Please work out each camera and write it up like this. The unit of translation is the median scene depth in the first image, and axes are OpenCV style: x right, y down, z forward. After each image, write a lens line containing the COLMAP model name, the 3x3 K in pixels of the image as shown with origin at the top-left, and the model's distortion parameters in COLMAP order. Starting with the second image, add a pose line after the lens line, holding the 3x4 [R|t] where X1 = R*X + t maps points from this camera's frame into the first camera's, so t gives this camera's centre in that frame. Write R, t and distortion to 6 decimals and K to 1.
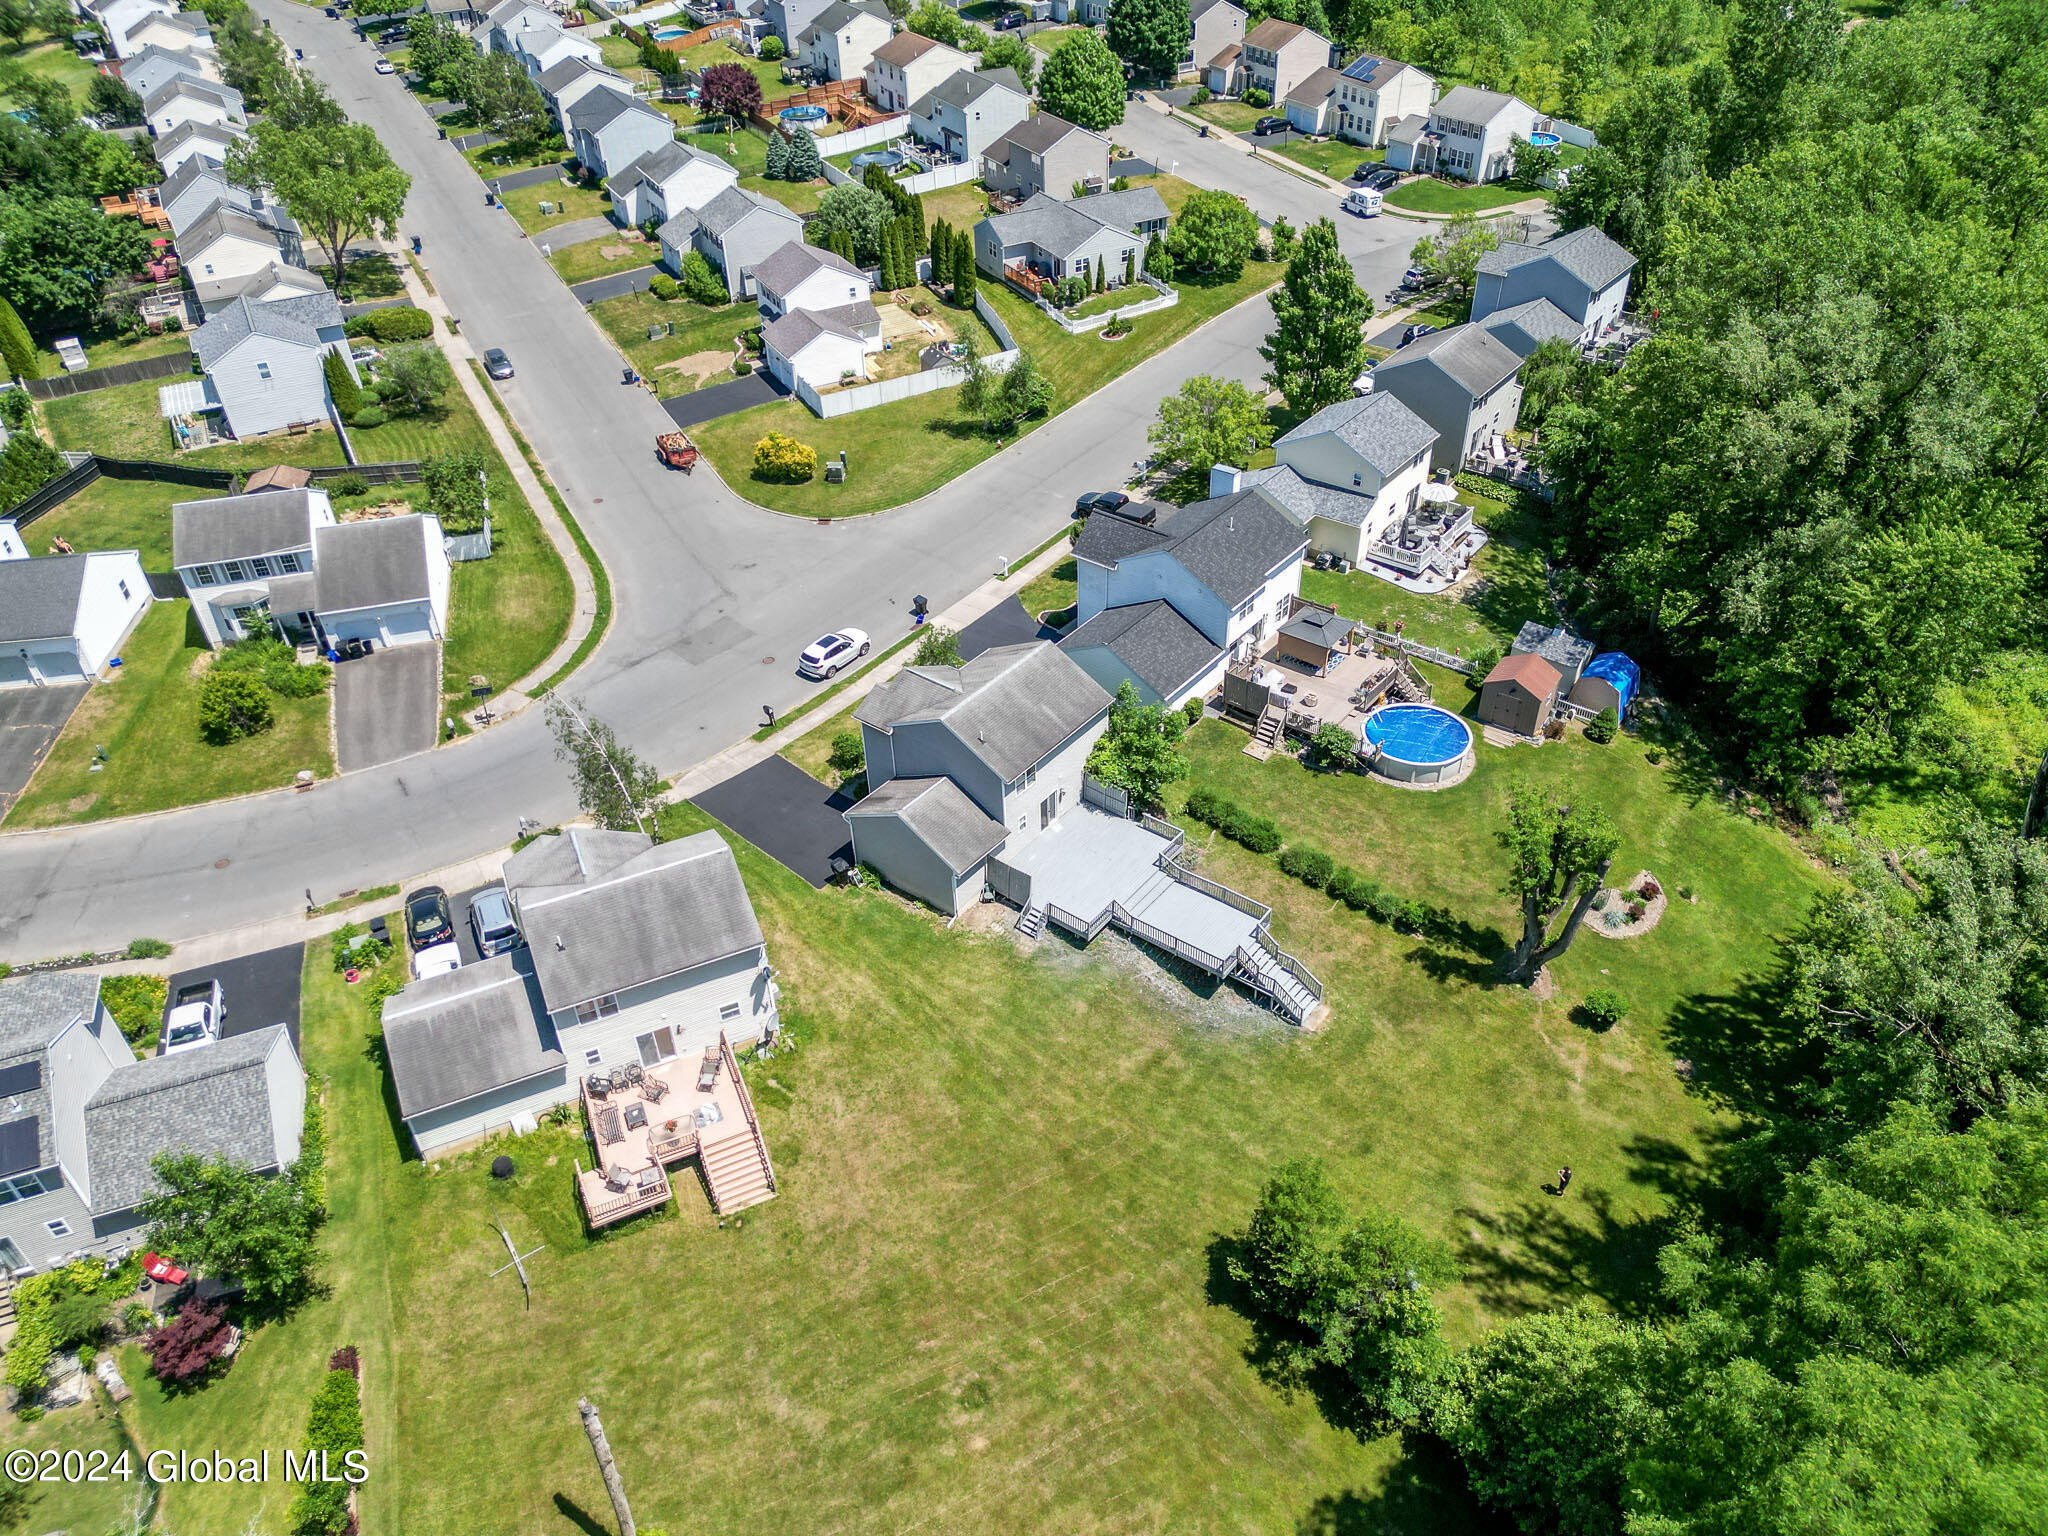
lens RADIAL K [[1427.0, 0, 1024.0], [0, 1427.0, 768.0], [0, 0, 1]] dist [0.085182, -0.097757]
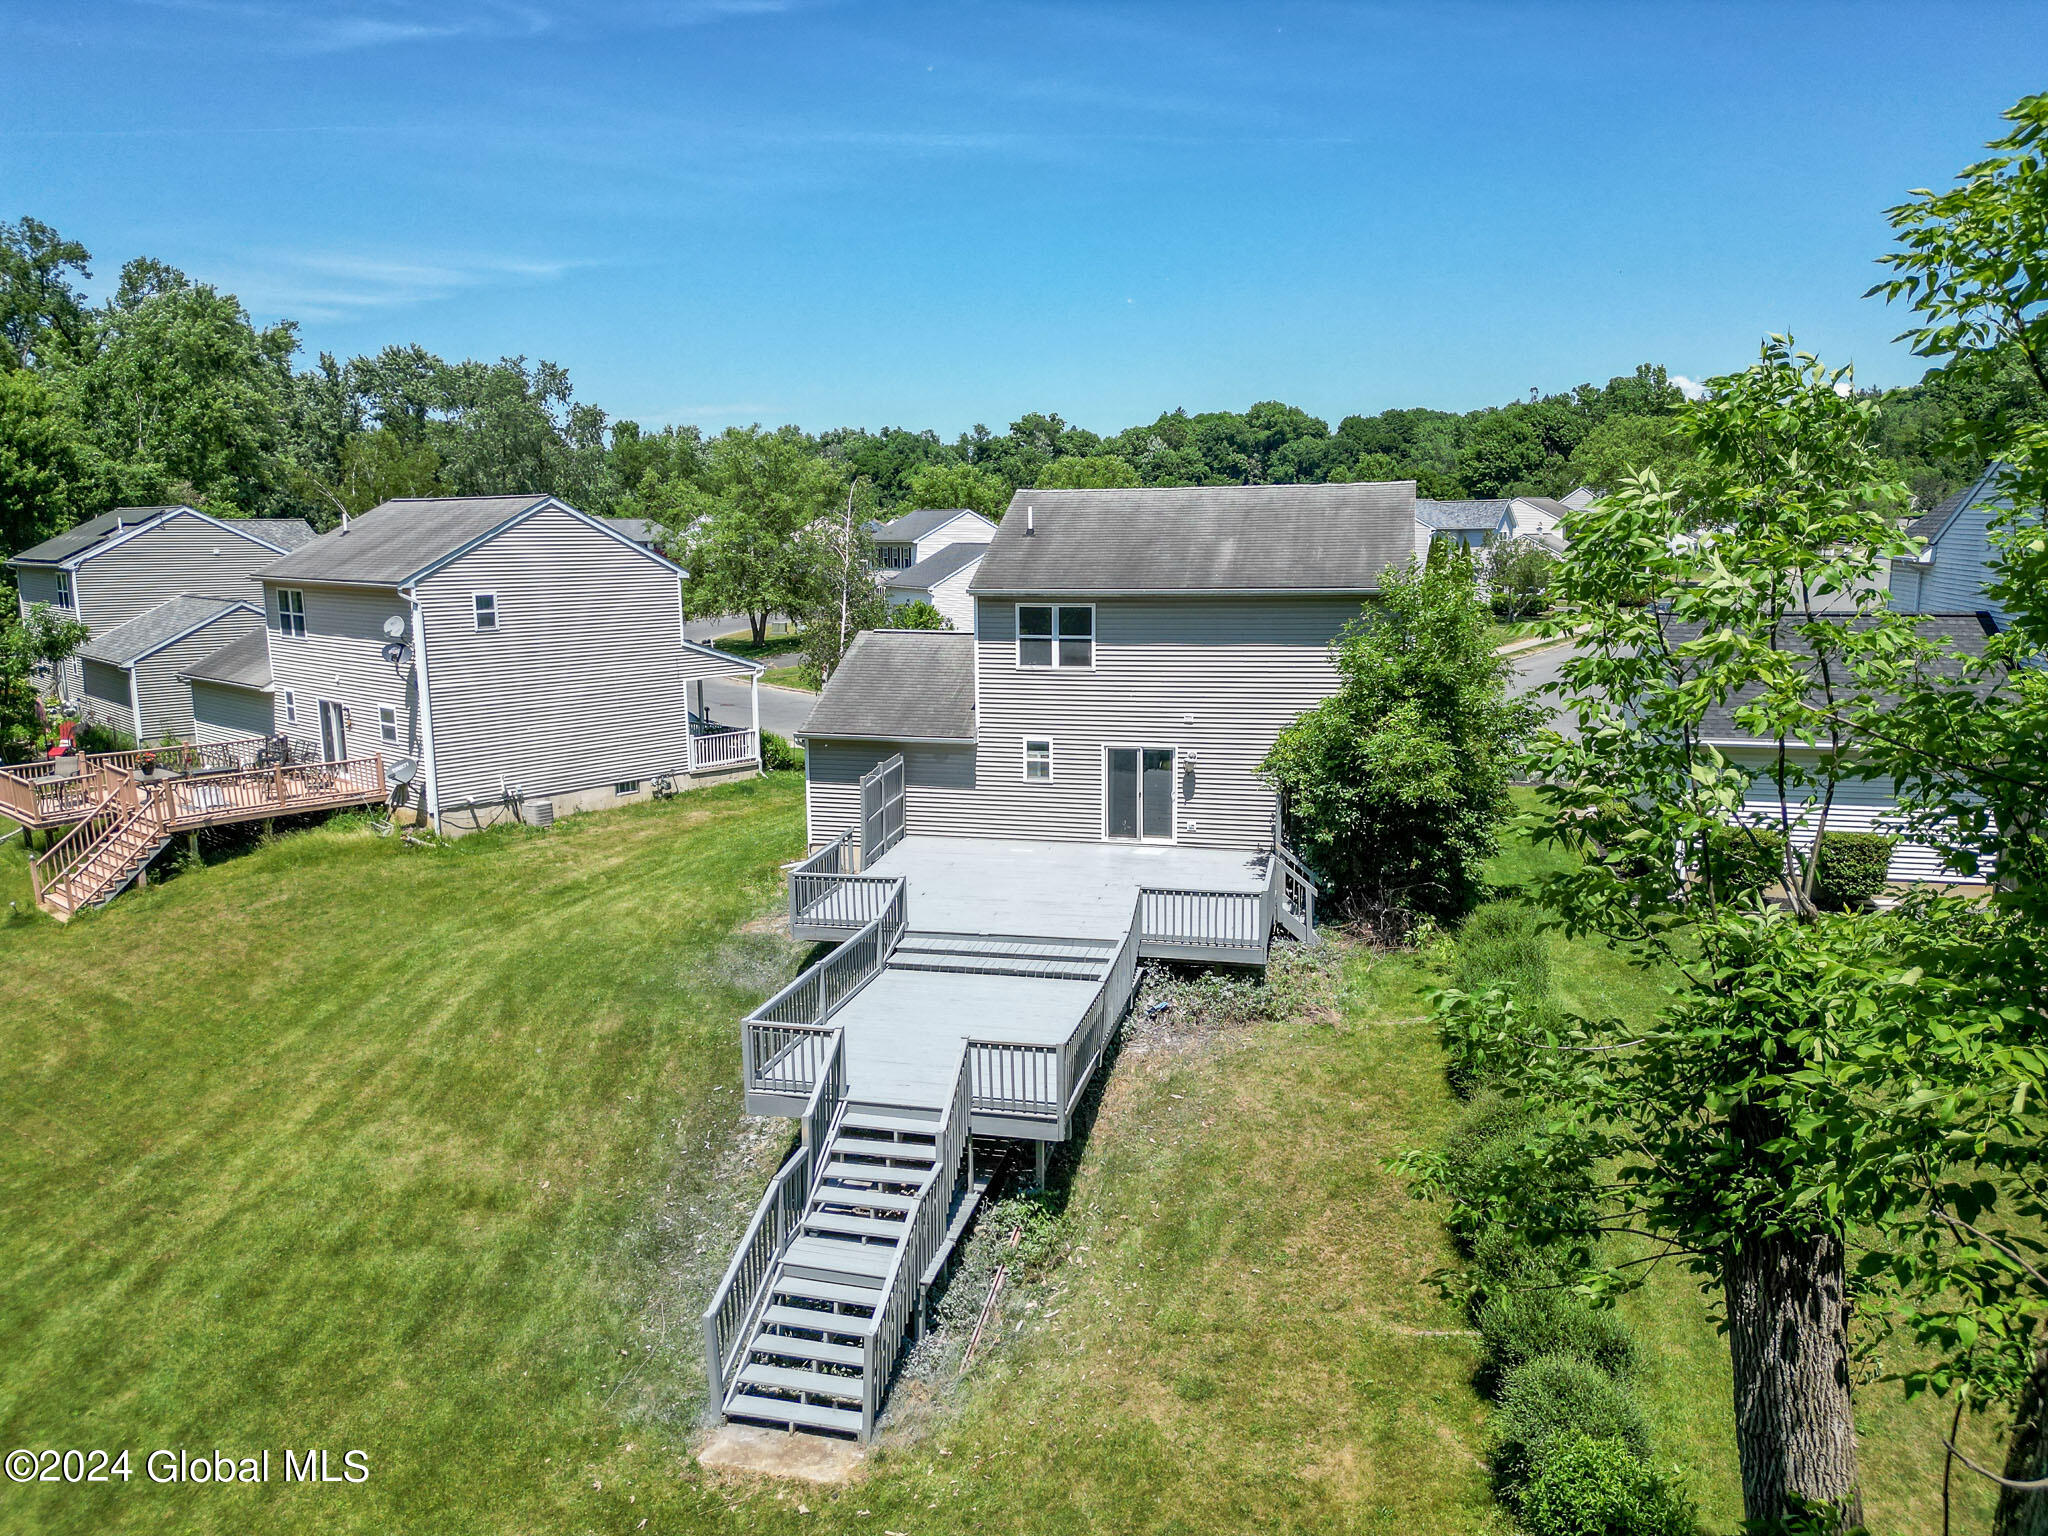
lens RADIAL K [[1454.9, 0, 1024.0], [0, 1454.9, 768.0], [0, 0, 1]] dist [0.072684, -0.073939]
pose [[0.407484, 0.178403, -0.895617, 0.383236], [-0.557447, 0.825406, -0.089208, 0.082243], [0.723333, 0.535609, 0.435790, 0.830914]]
